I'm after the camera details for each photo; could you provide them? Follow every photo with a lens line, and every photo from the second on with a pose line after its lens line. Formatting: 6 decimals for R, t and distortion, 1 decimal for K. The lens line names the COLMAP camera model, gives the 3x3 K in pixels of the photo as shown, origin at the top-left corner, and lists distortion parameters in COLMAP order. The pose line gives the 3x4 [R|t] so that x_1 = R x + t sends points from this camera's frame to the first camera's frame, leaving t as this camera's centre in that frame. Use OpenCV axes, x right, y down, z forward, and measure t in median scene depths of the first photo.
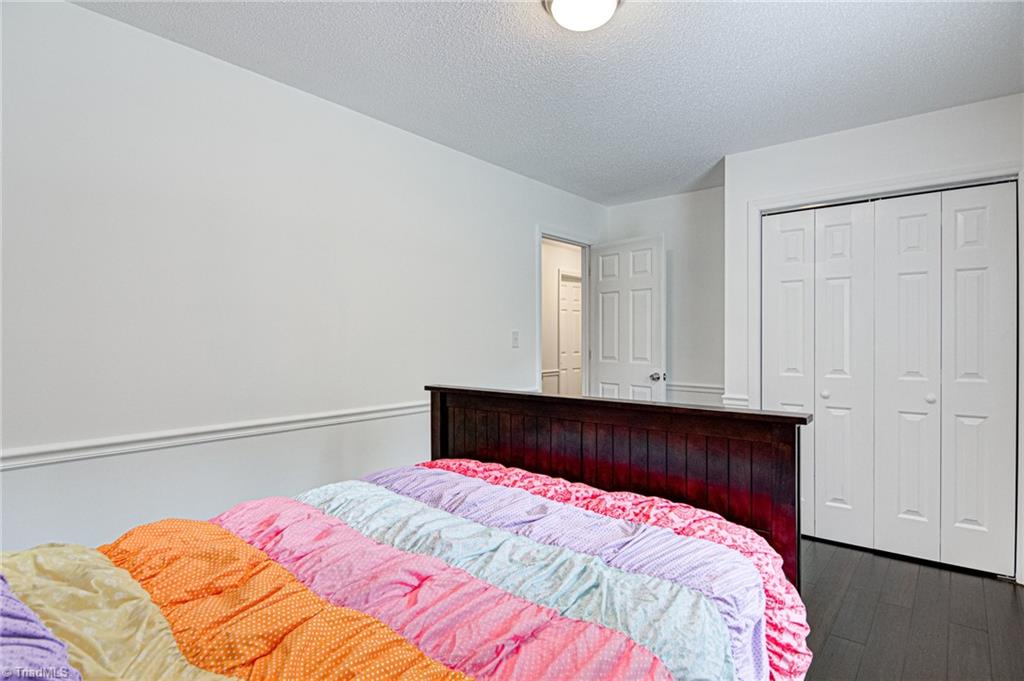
lens RADIAL K [[531.4, 0, 513.0], [0, 531.4, 337.2], [0, 0, 1]] dist [0.013379, -0.015544]
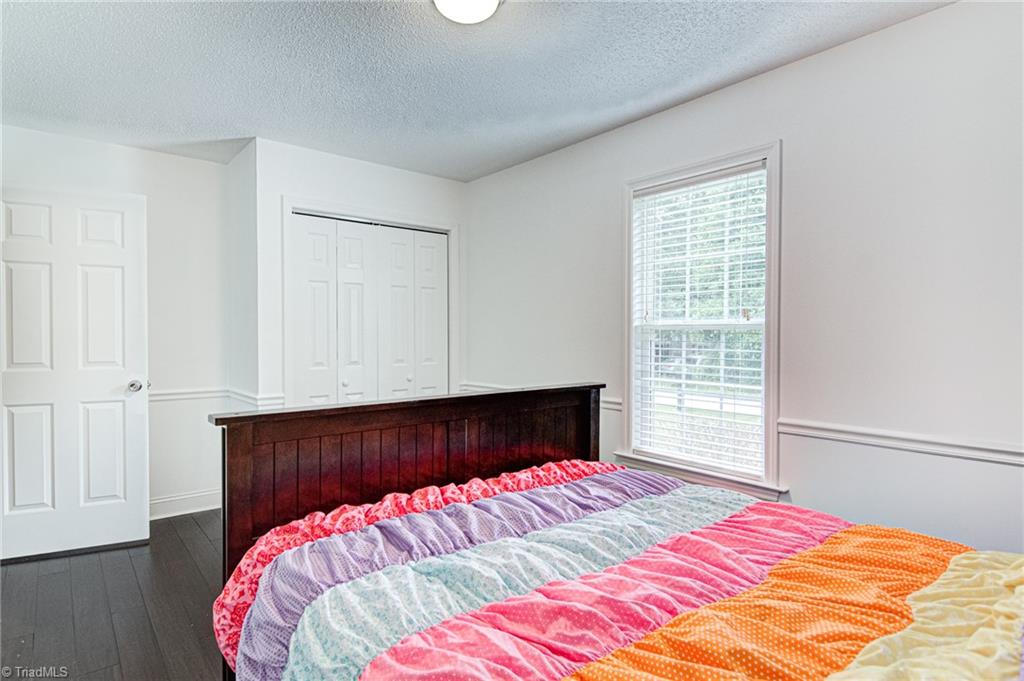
lens RADIAL K [[531.4, 0, 510.7], [0, 531.4, 342.3], [0, 0, 1]] dist [0.013379, -0.015544]
pose [[0.190063, -0.012404, 0.981694, -0.463567], [-0.002094, 0.999913, 0.013039, 0.002935], [-0.981770, -0.004534, 0.190020, 0.419208]]
